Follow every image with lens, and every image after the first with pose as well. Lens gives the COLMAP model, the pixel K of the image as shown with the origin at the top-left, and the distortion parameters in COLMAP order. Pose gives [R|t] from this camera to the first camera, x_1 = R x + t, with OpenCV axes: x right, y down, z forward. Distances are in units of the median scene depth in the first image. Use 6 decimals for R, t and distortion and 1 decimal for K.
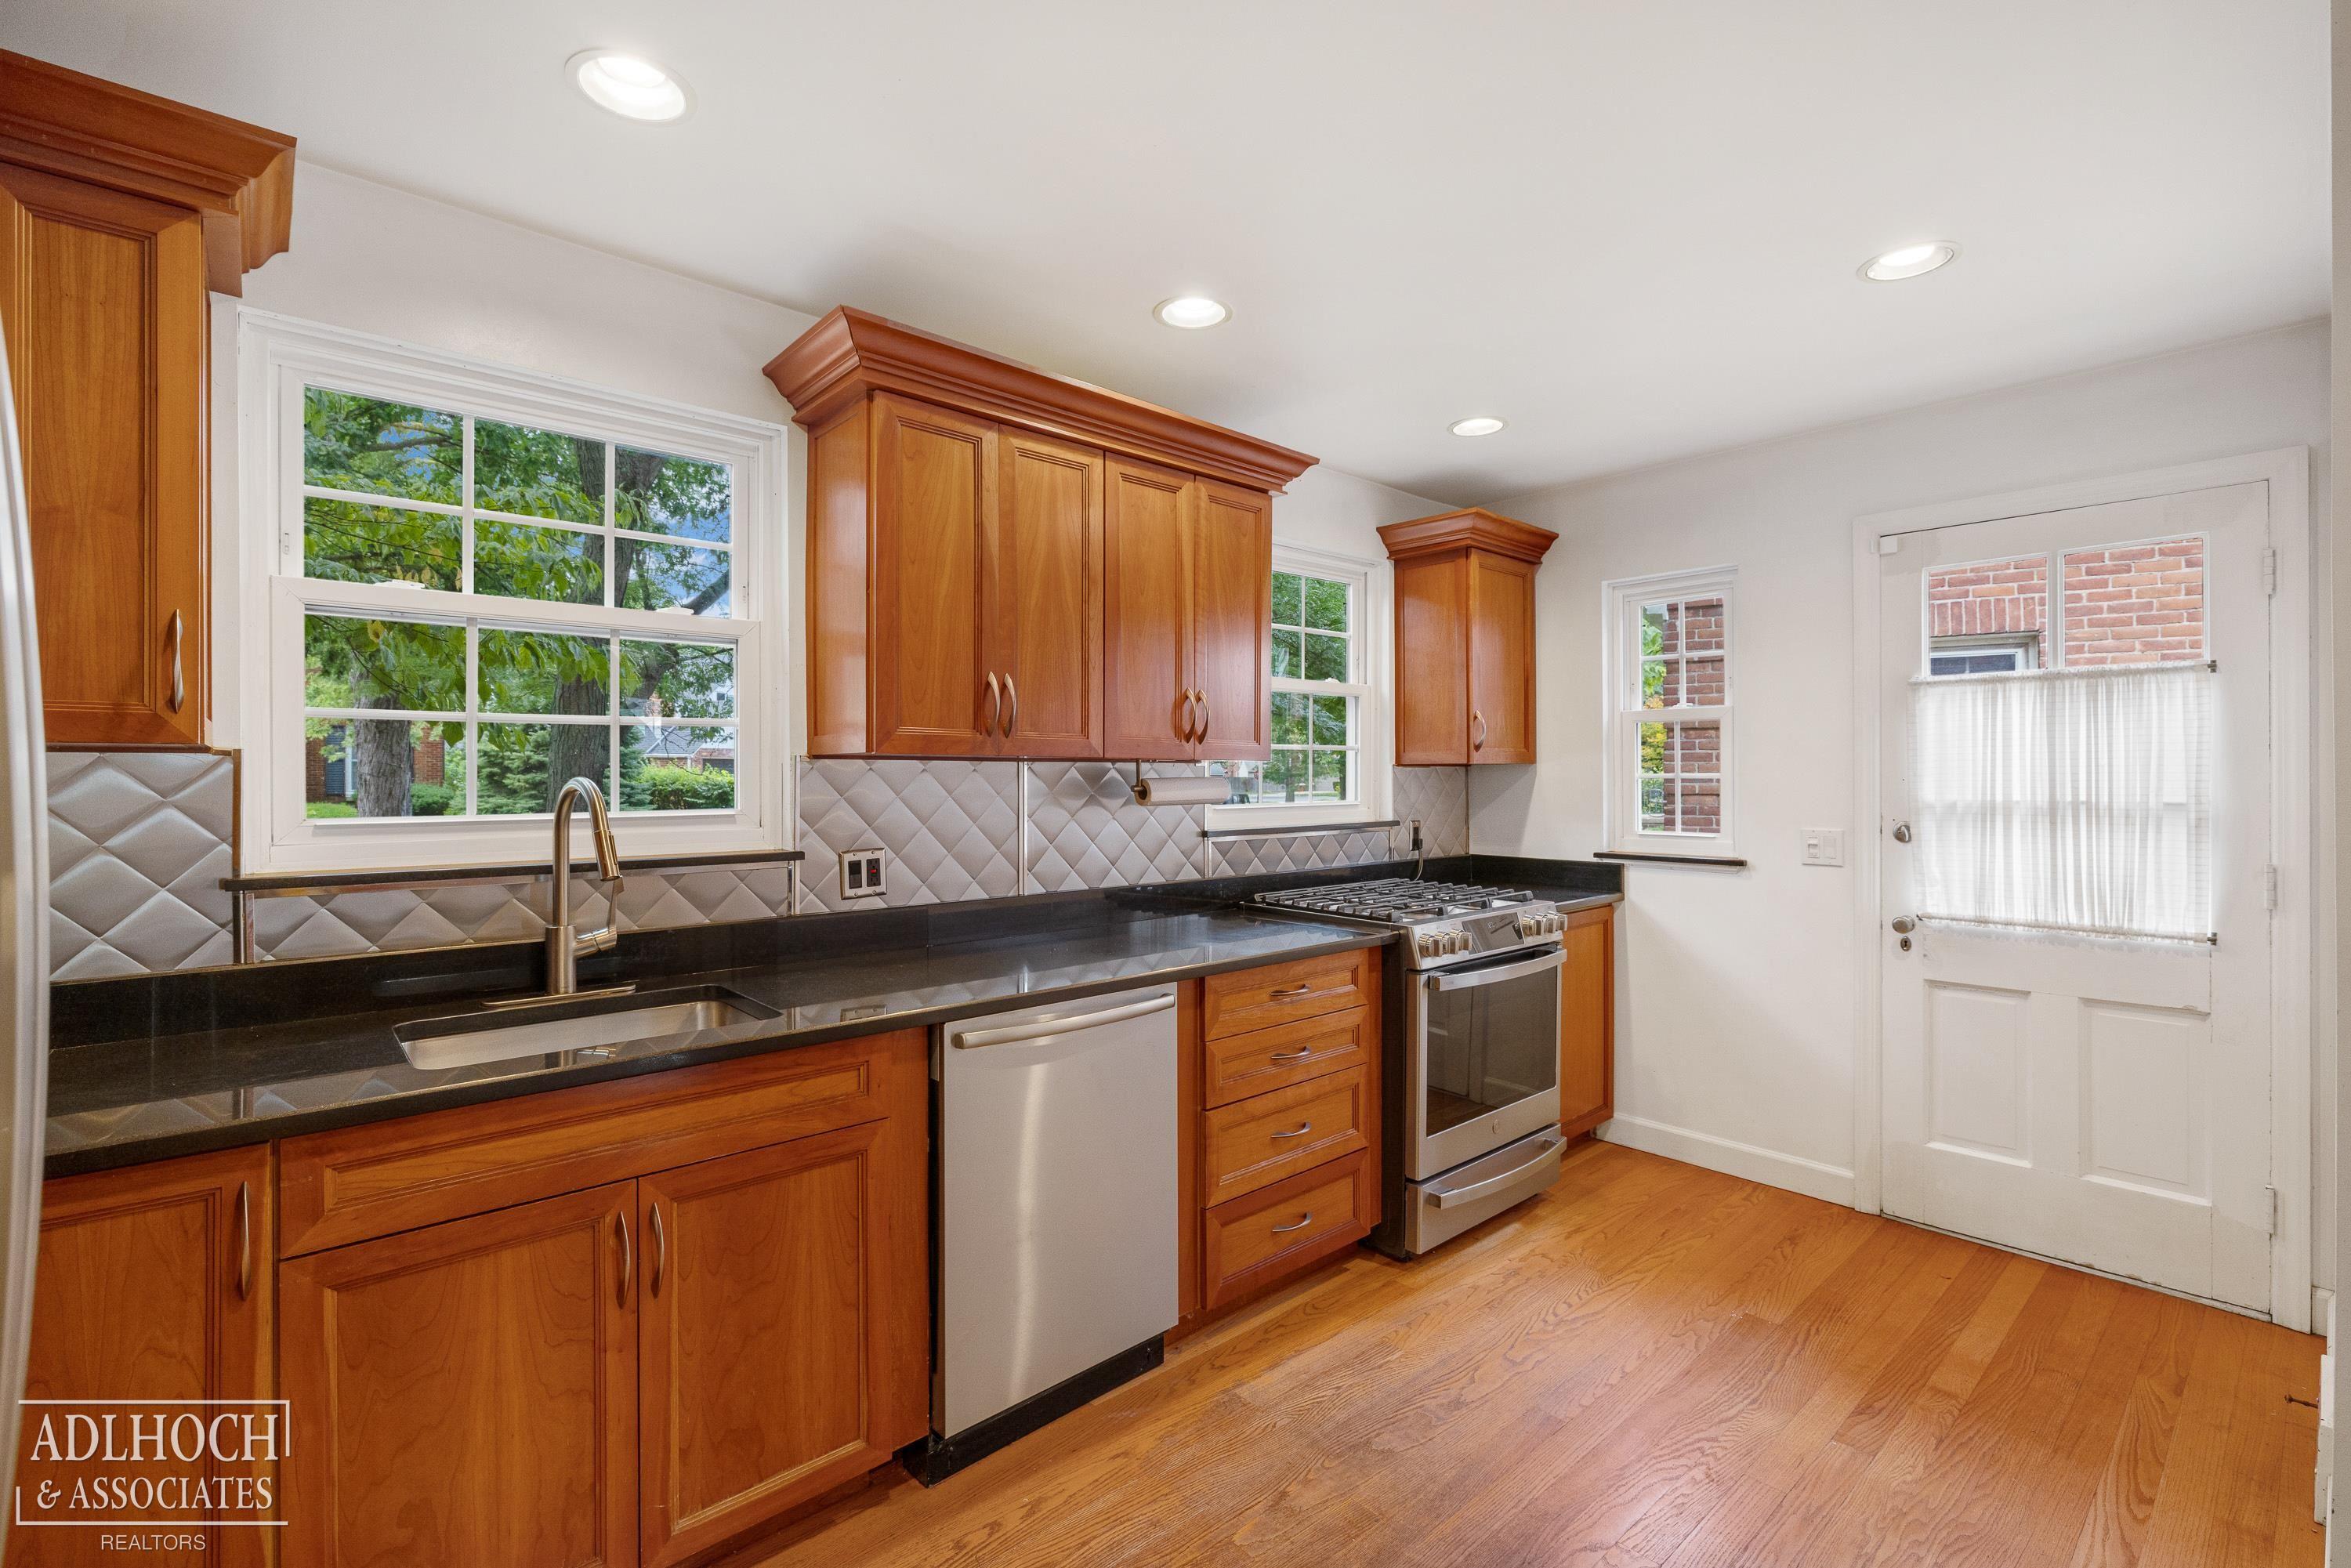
lens RADIAL K [[1063.4, 0, 1180.4], [0, 1063.4, 762.7], [0, 0, 1]] dist [-0.002446, -0.000408]
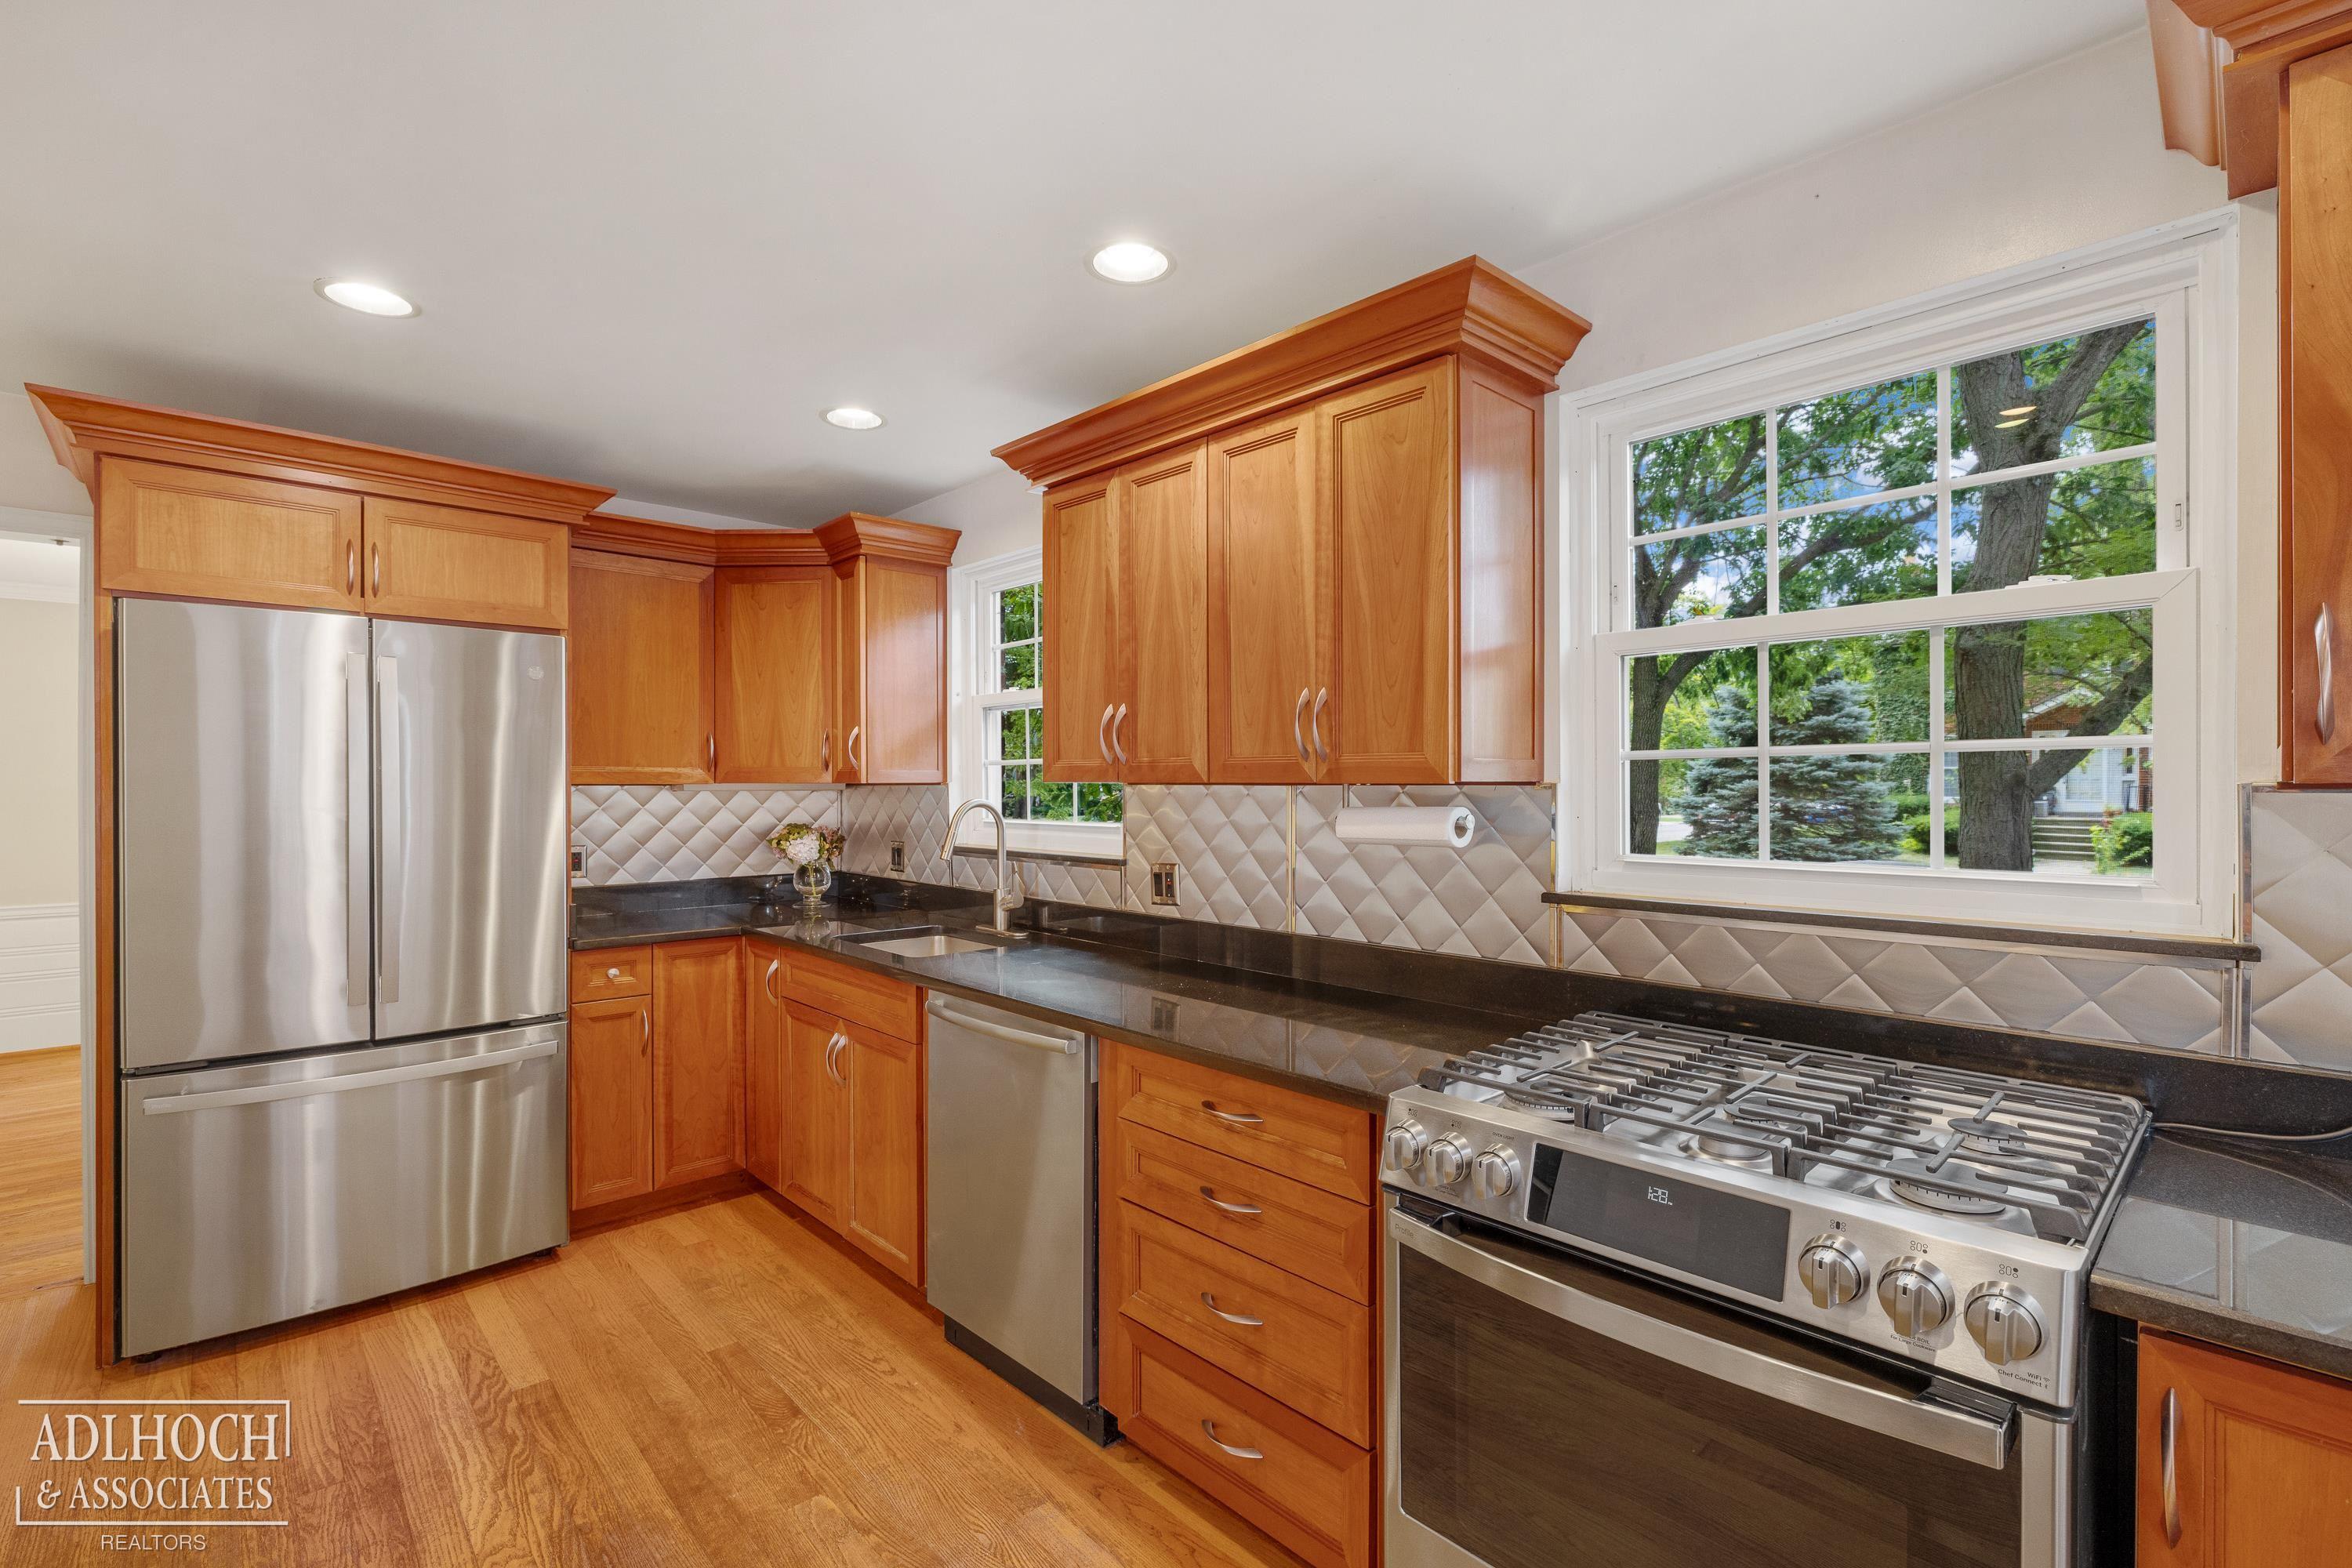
lens RADIAL K [[1063.9, 0, 1181.3], [0, 1063.9, 795.6], [0, 0, 1]] dist [-0.002446, -0.000408]
pose [[0.009206, -0.010500, -0.999902, 0.821007], [-0.010048, 0.999893, -0.010592, 0.019425], [0.999907, 0.010145, 0.009099, 0.970041]]
